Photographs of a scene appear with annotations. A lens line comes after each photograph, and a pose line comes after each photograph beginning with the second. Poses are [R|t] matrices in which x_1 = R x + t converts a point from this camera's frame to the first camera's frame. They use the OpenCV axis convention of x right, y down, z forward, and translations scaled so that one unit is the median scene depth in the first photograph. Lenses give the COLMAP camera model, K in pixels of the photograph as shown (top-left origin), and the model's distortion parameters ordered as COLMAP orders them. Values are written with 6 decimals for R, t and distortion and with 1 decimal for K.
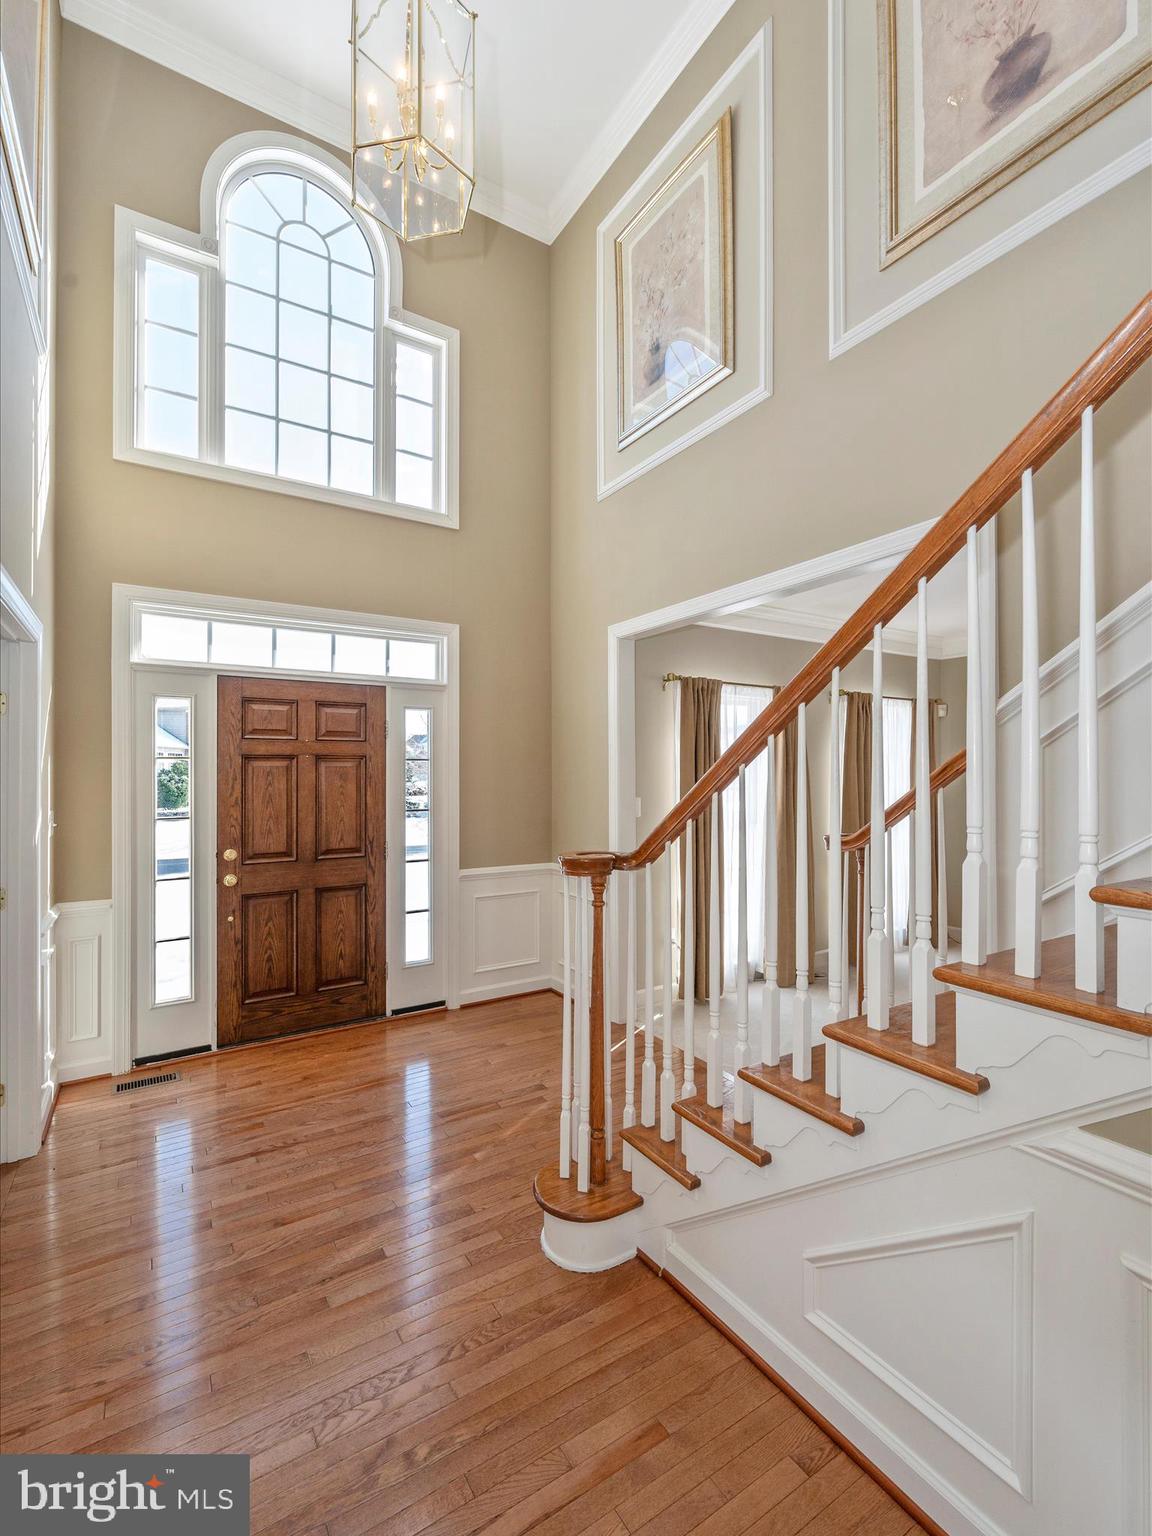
lens RADIAL K [[684.6, 0, 578.8], [0, 684.6, 768.3], [0, 0, 1]] dist [-0.001537, -0.001324]
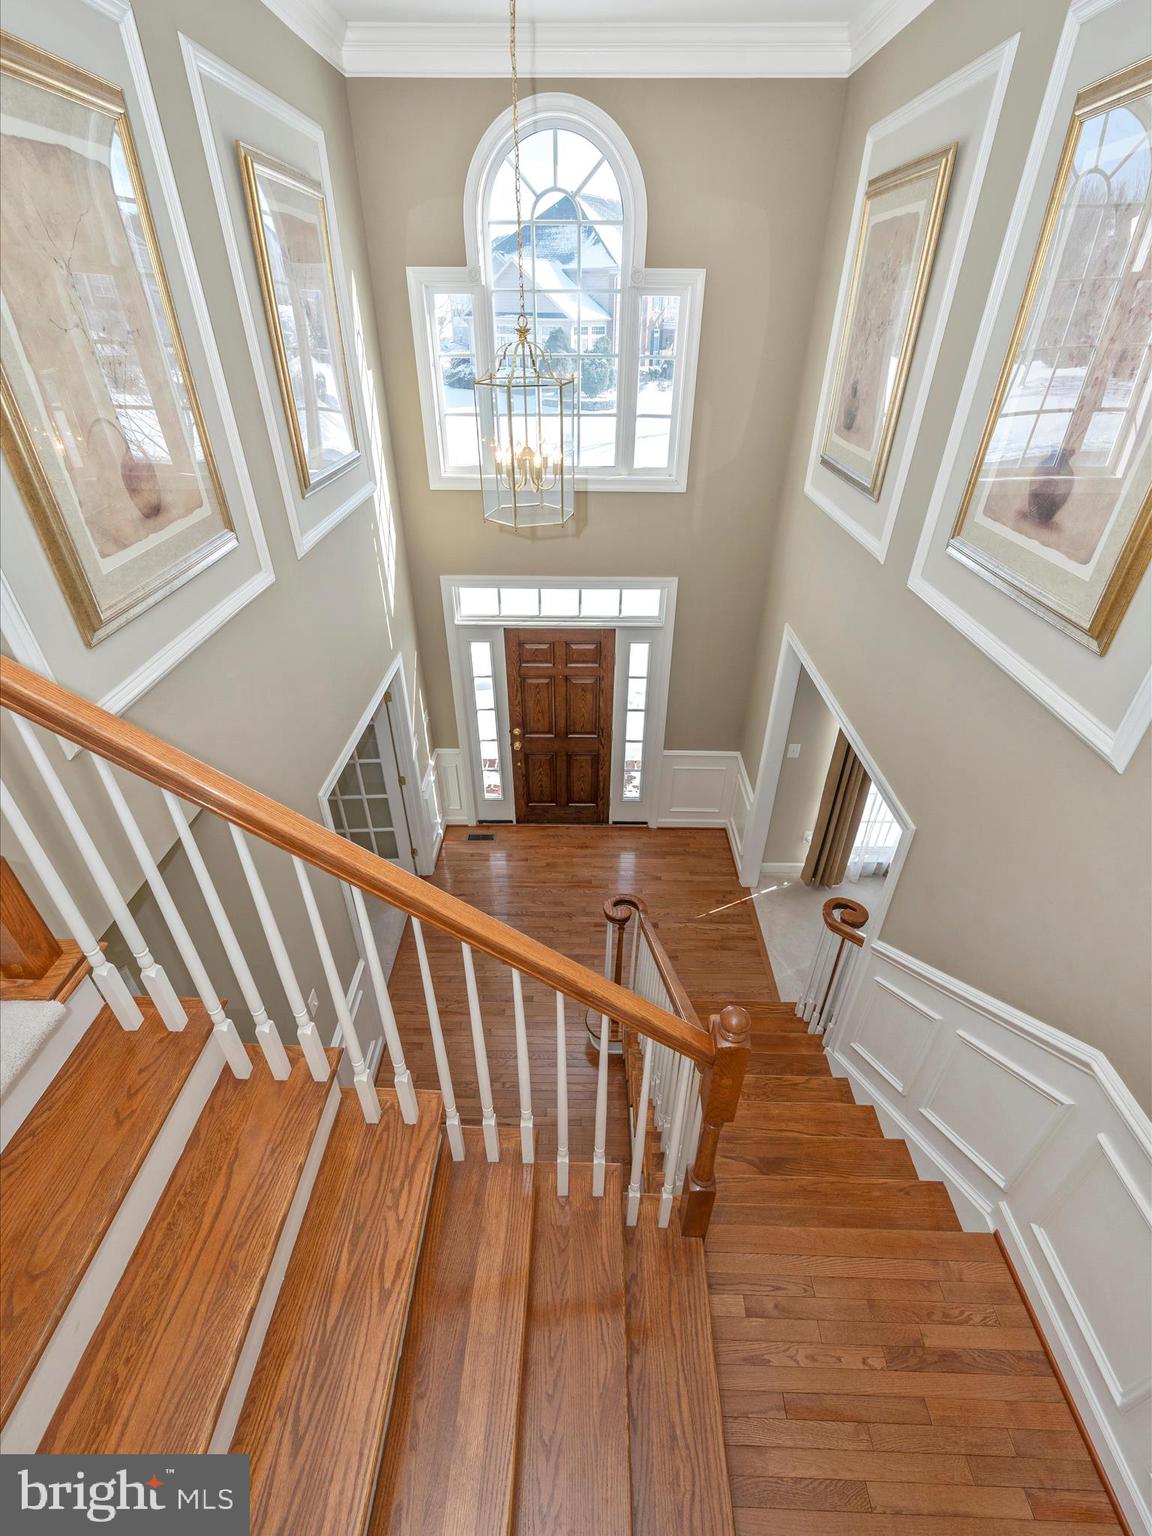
lens RADIAL K [[684.6, 0, 580.8], [0, 684.6, 769.3], [0, 0, 1]] dist [-0.001537, -0.001324]
pose [[0.842160, 0.303050, -0.446013, 0.358721], [-0.000403, 0.827486, 0.561487, -0.680542], [0.539228, -0.472682, 0.696997, -0.100534]]
